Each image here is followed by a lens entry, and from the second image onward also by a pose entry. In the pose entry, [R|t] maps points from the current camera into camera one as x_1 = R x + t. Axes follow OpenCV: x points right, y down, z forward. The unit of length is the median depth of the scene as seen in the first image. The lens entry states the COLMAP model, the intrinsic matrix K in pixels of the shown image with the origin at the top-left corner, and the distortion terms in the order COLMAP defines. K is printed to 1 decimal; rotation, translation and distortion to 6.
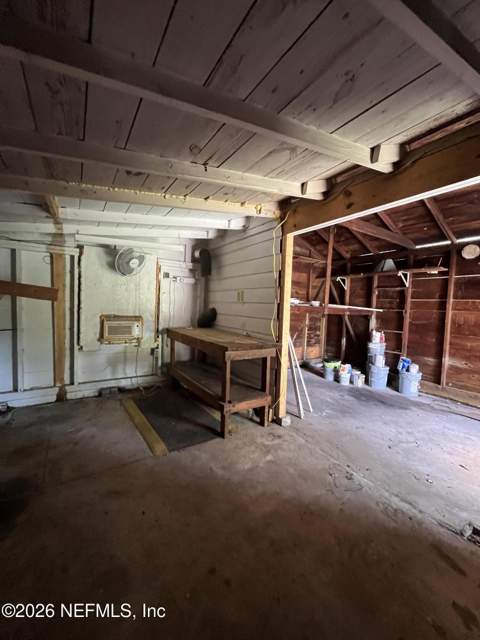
lens RADIAL K [[258.6, 0, 241.5], [0, 258.6, 321.6], [0, 0, 1]] dist [-0.004058, -0.000172]
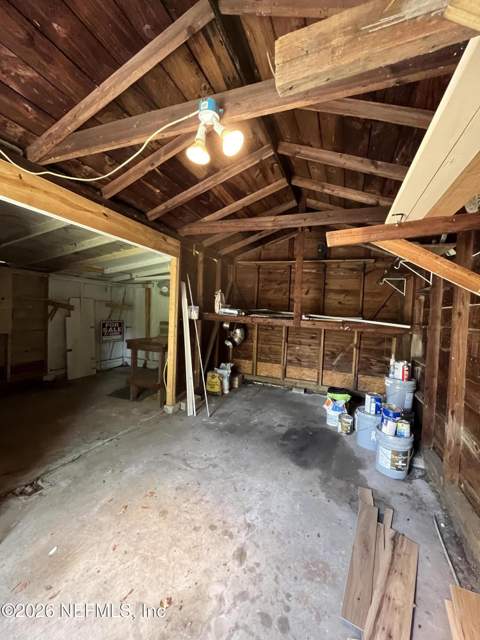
lens RADIAL K [[258.6, 0, 240.8], [0, 258.6, 320.1], [0, 0, 1]] dist [-0.004058, -0.000172]
pose [[0.579005, 0.014266, -0.815199, 1.222777], [-0.071840, 0.996851, -0.033581, -0.017741], [0.812153, 0.078008, 0.578206, 0.481327]]
